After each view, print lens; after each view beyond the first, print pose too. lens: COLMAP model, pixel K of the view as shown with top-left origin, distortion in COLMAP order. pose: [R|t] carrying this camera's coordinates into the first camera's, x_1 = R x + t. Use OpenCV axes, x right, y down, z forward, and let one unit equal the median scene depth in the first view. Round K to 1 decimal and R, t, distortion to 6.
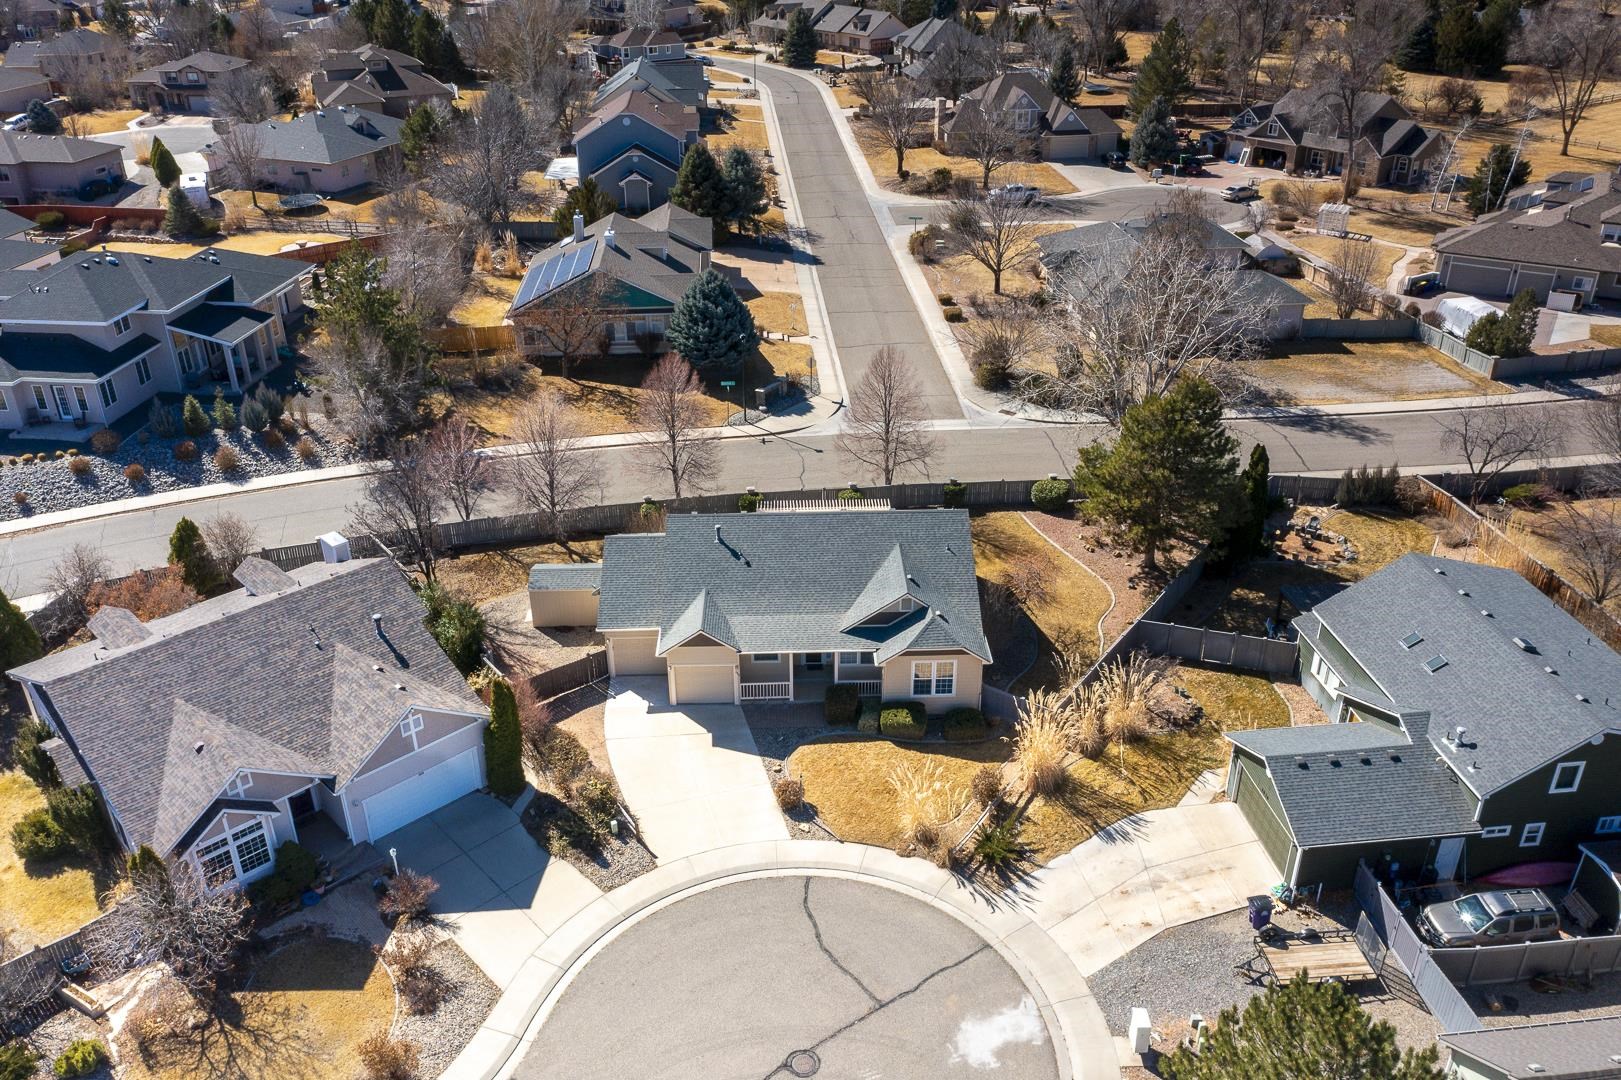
lens RADIAL K [[1289.2, 0, 812.6], [0, 1289.2, 538.8], [0, 0, 1]] dist [-0.007414, 0.000471]
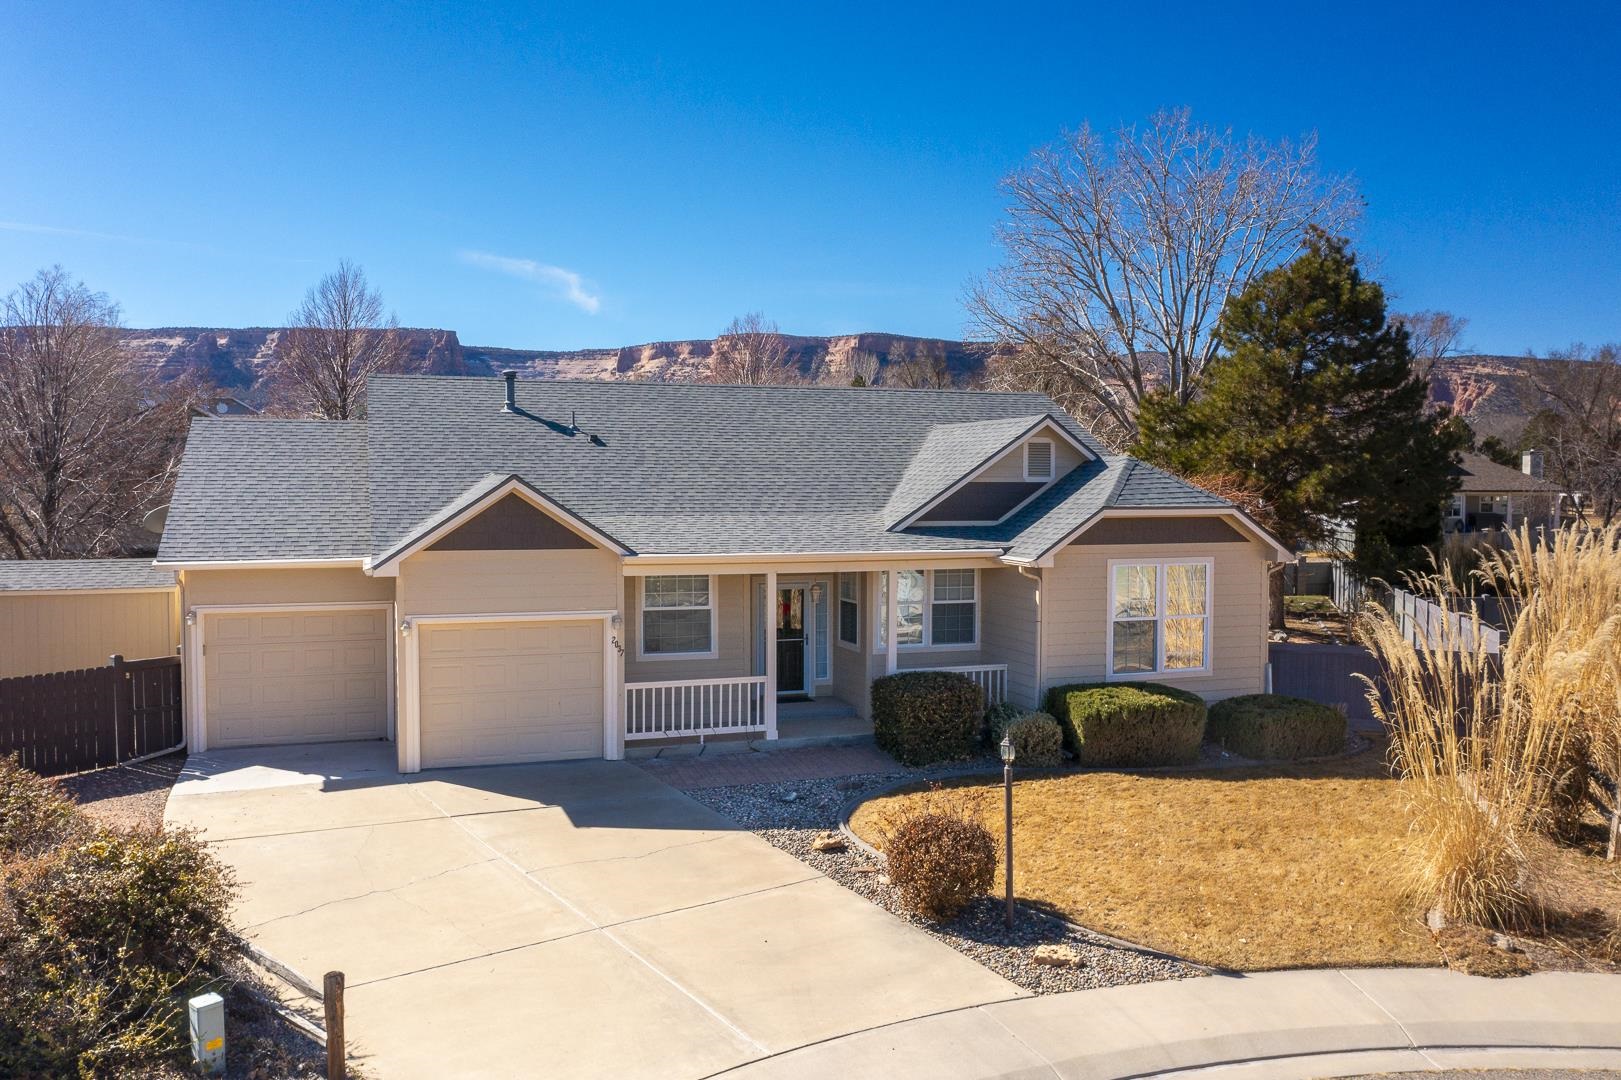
lens RADIAL K [[1289.2, 0, 810.3], [0, 1289.2, 545.3], [0, 0, 1]] dist [-0.007414, 0.000471]
pose [[0.952369, -0.006545, 0.304877, -0.118375], [0.134700, 0.905978, -0.401323, 0.233292], [-0.273585, 0.423275, 0.863707, 0.731126]]
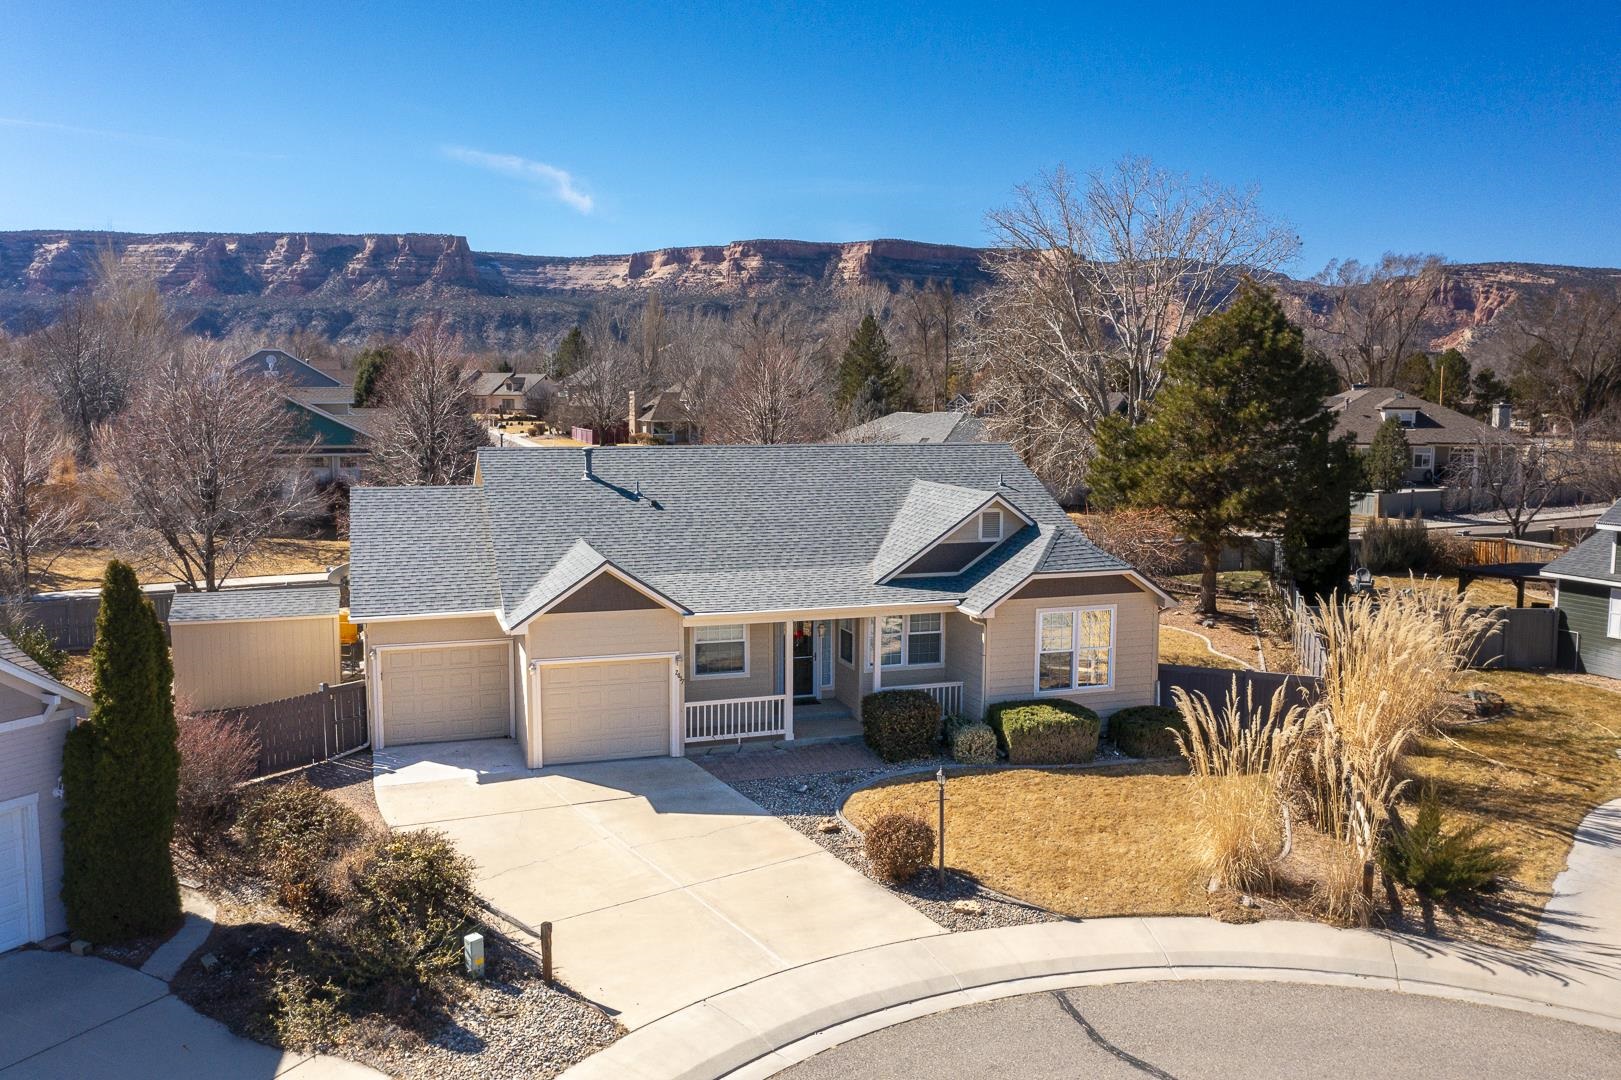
lens RADIAL K [[1289.2, 0, 810.3], [0, 1289.2, 549.9], [0, 0, 1]] dist [-0.007414, 0.000471]
pose [[0.955304, -0.026363, 0.294448, -0.156931], [0.128374, 0.934198, -0.332856, 0.234737], [-0.266298, 0.355779, 0.895828, 0.591012]]
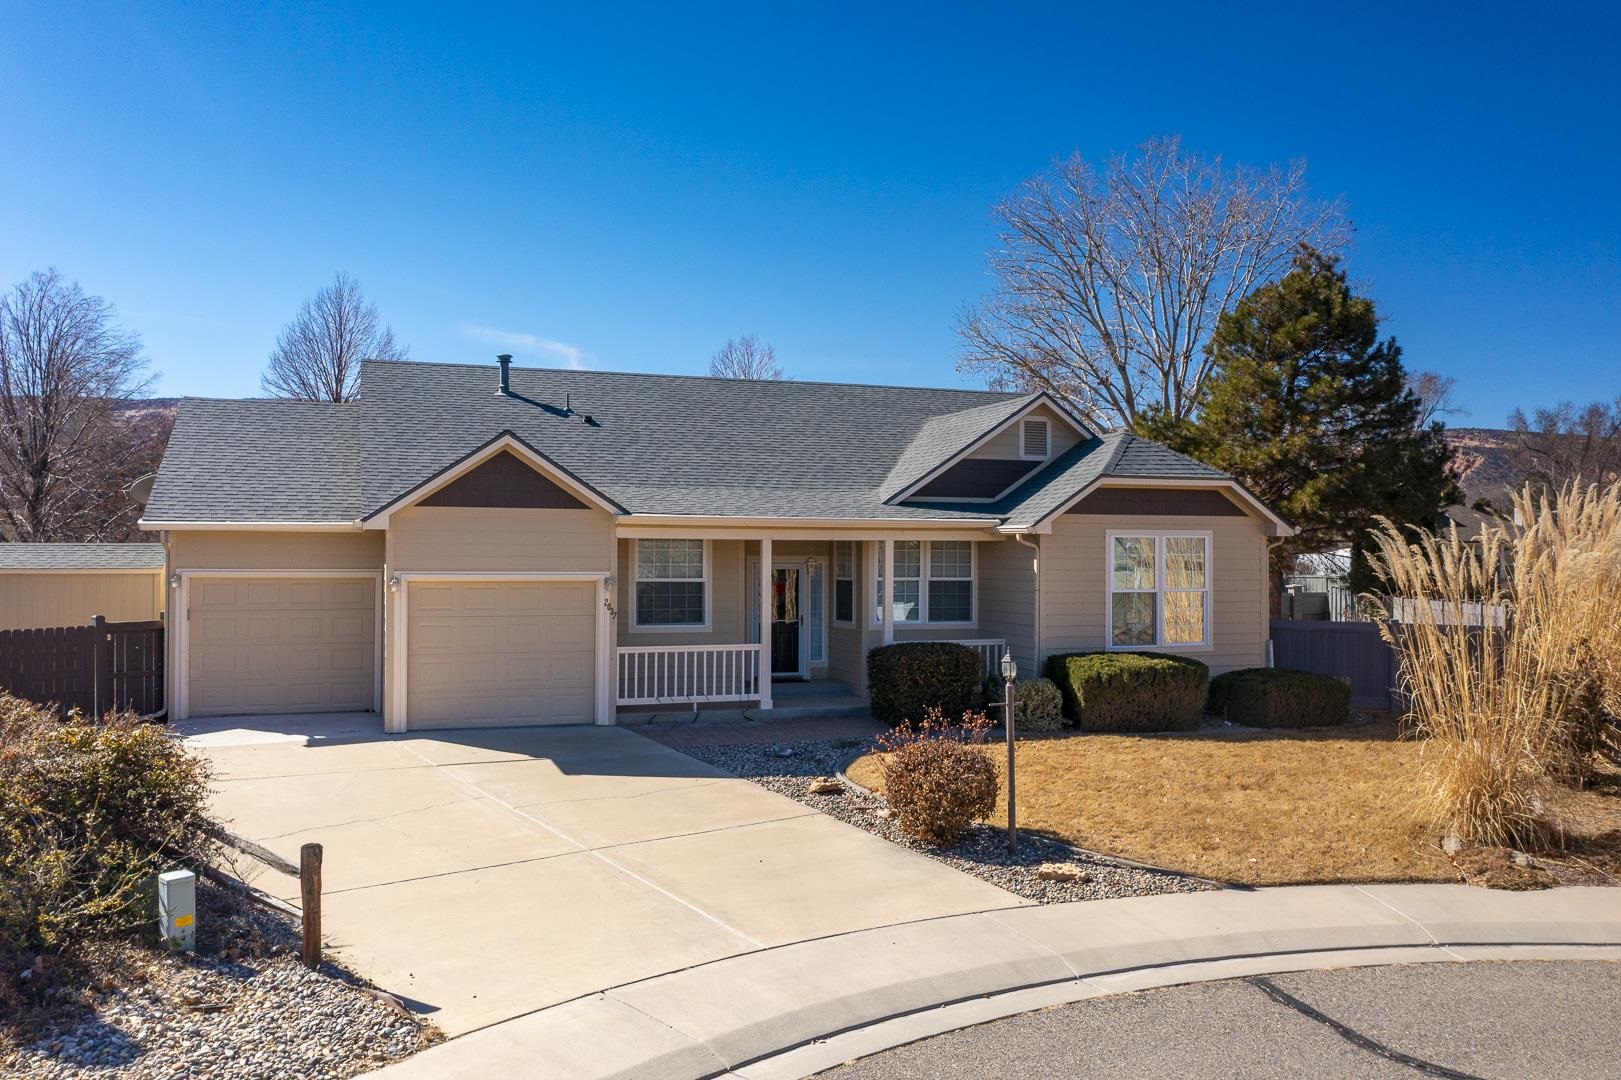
lens RADIAL K [[1289.2, 0, 809.7], [0, 1289.2, 546.8], [0, 0, 1]] dist [-0.007414, 0.000471]
pose [[0.950783, 0.011571, 0.309641, -0.117712], [0.135717, 0.882797, -0.449723, 0.258009], [-0.278554, 0.469612, 0.837778, 0.748317]]
